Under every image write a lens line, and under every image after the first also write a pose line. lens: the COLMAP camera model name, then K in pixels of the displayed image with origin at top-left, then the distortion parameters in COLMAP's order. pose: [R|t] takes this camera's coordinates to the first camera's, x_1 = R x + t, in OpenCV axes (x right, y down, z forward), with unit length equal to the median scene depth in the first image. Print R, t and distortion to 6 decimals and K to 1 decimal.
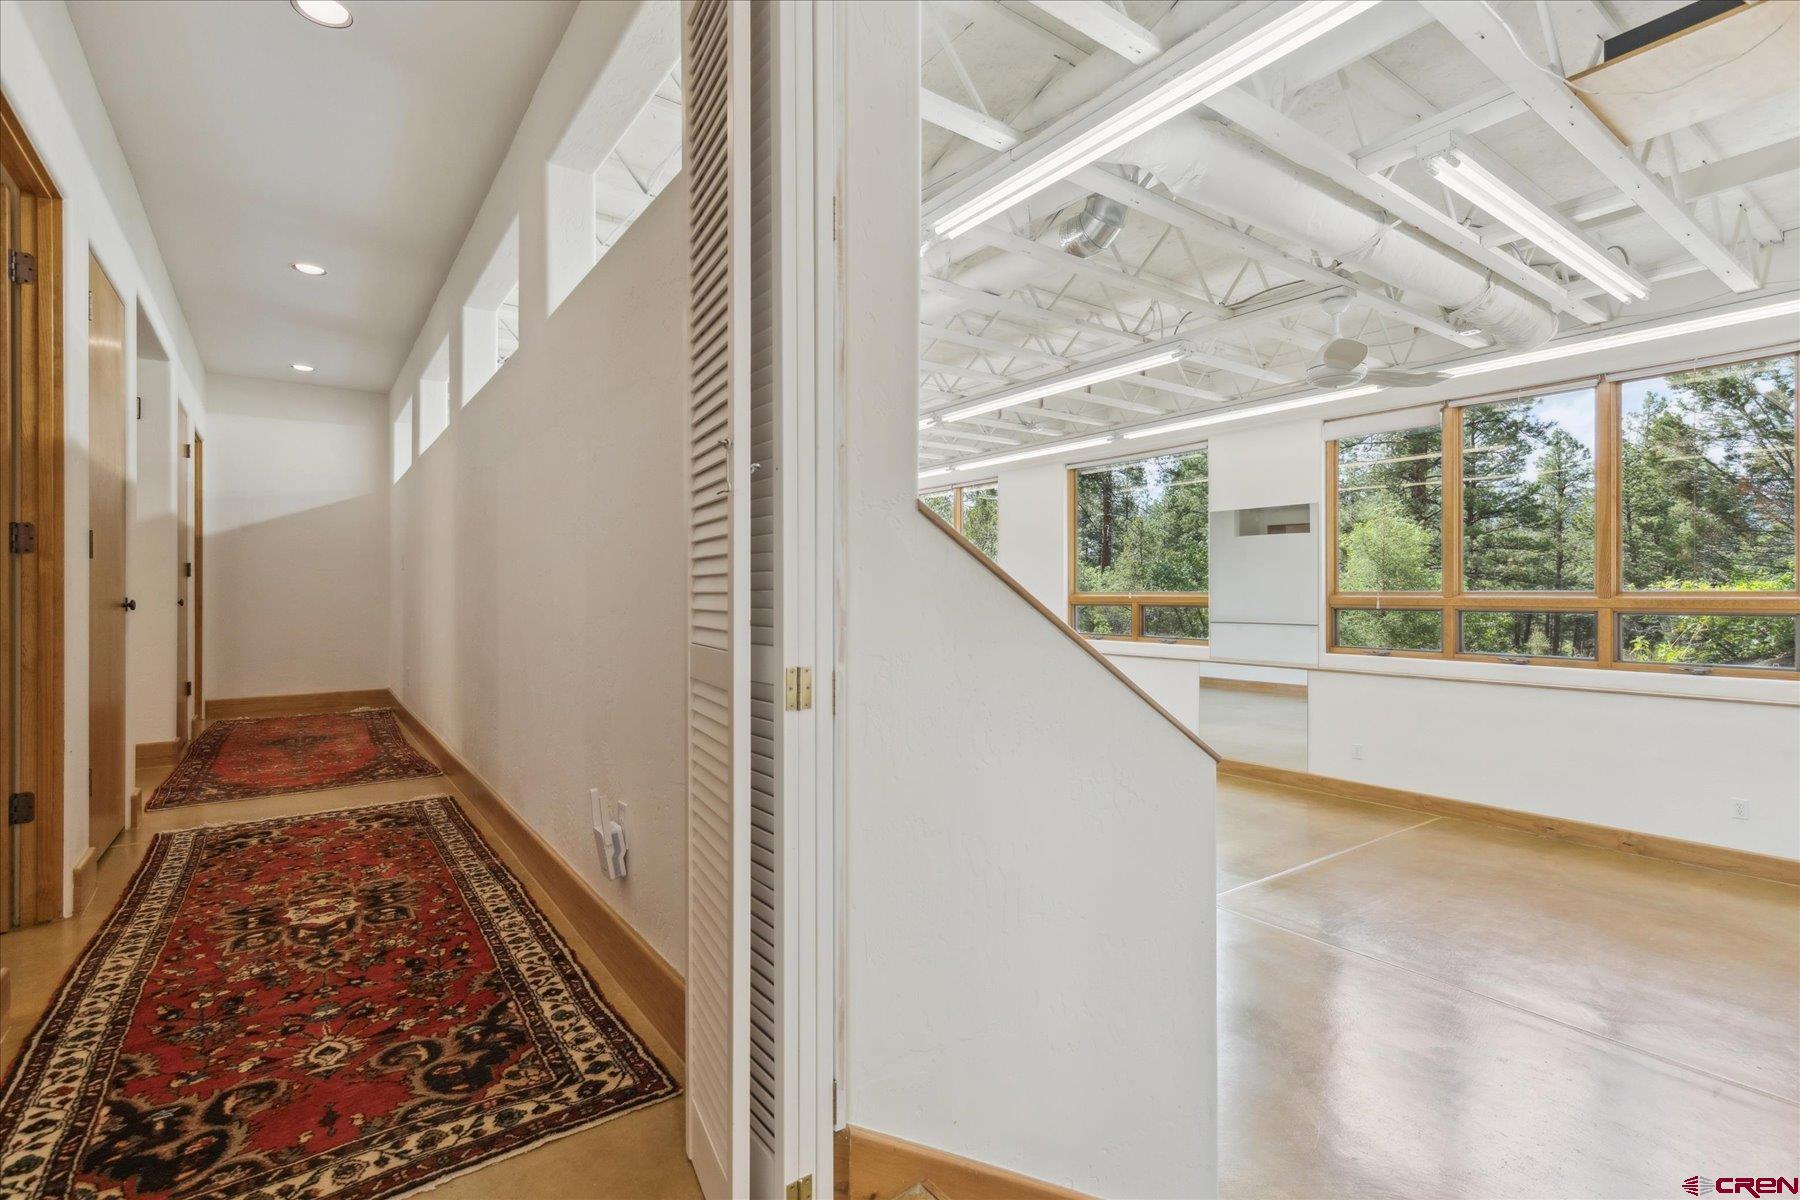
lens RADIAL K [[833.0, 0, 900.0], [0, 833.0, 600.0], [0, 0, 1]] dist [0.031487, -0.000111]
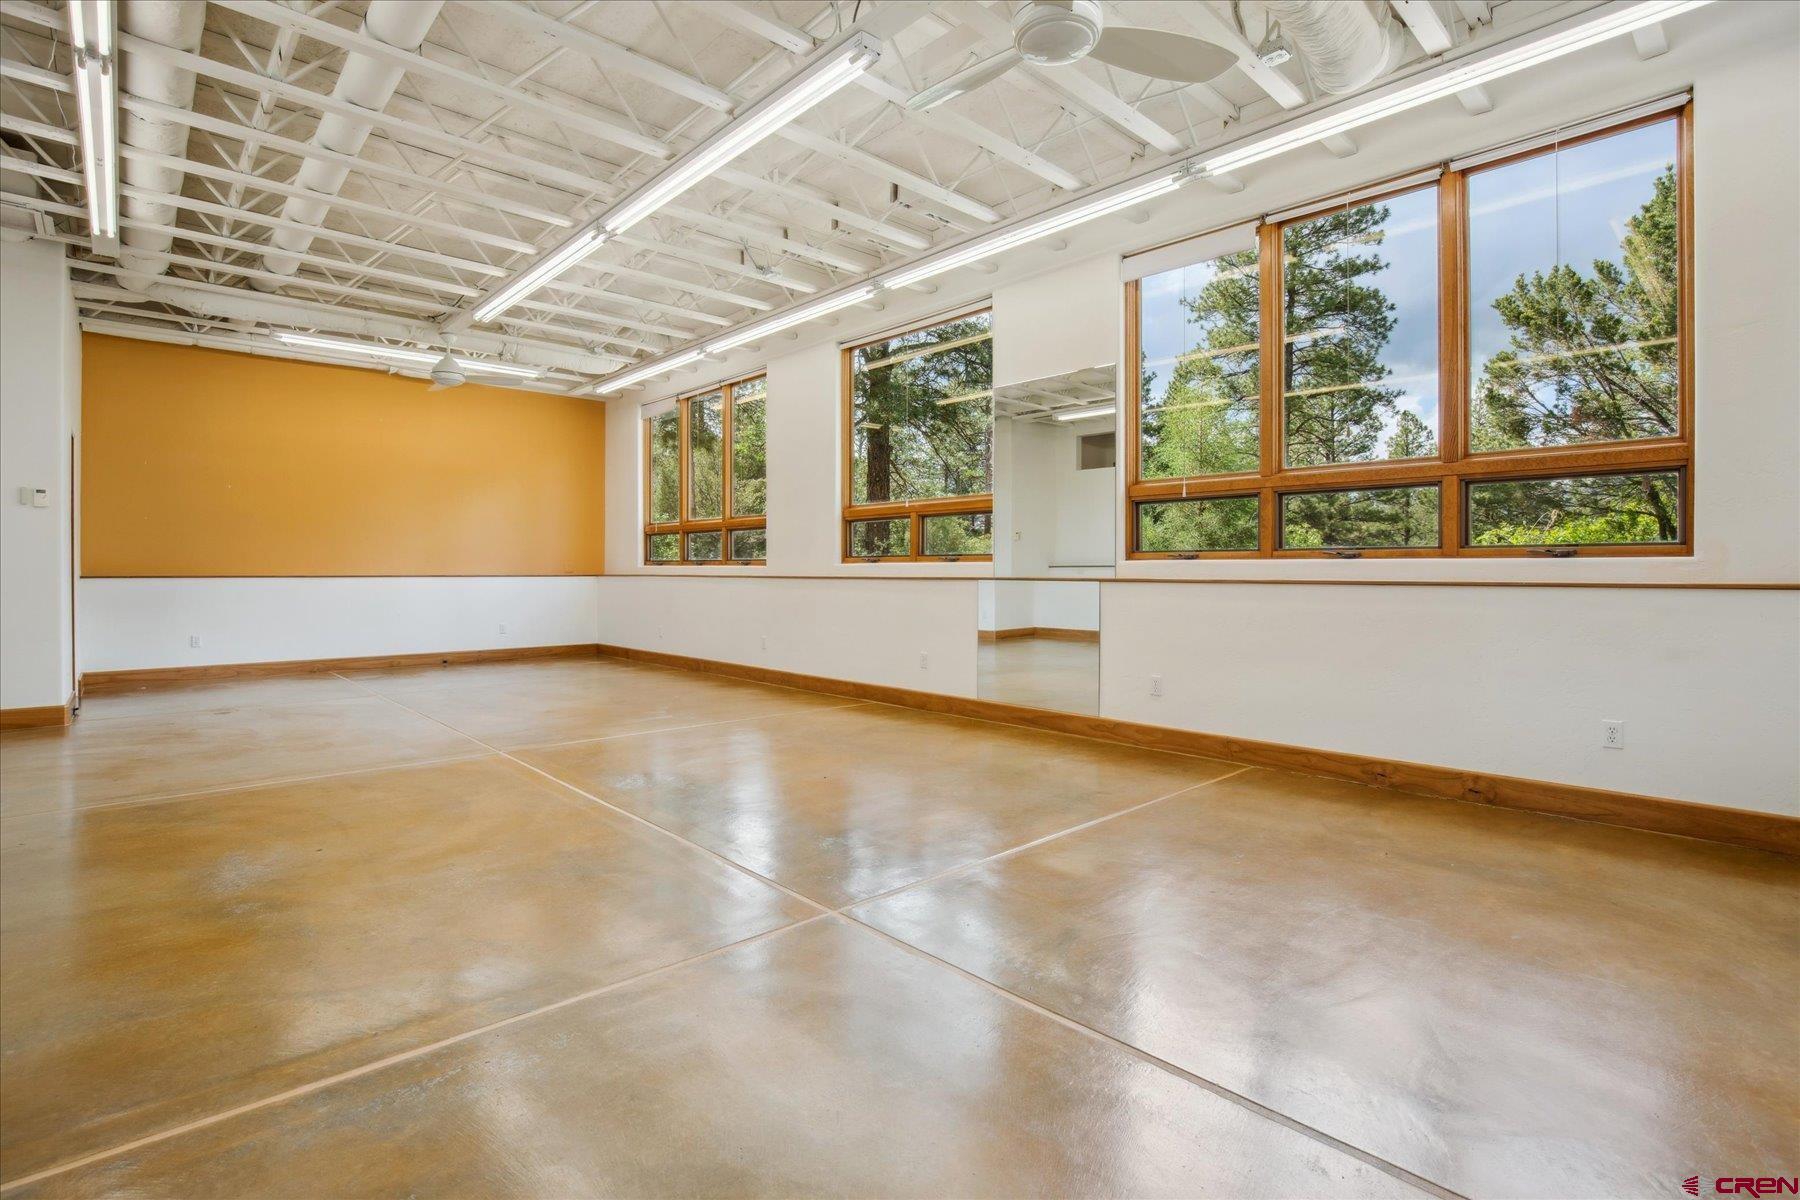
lens RADIAL K [[850.1, 0, 896.7], [0, 850.1, 583.5], [0, 0, 1]] dist [-0.002570, -0.000135]
pose [[0.992932, -0.000043, 0.118682, 0.218087], [-0.000695, 0.999981, 0.006175, 0.082486], [-0.118680, -0.006214, 0.992913, 0.268368]]
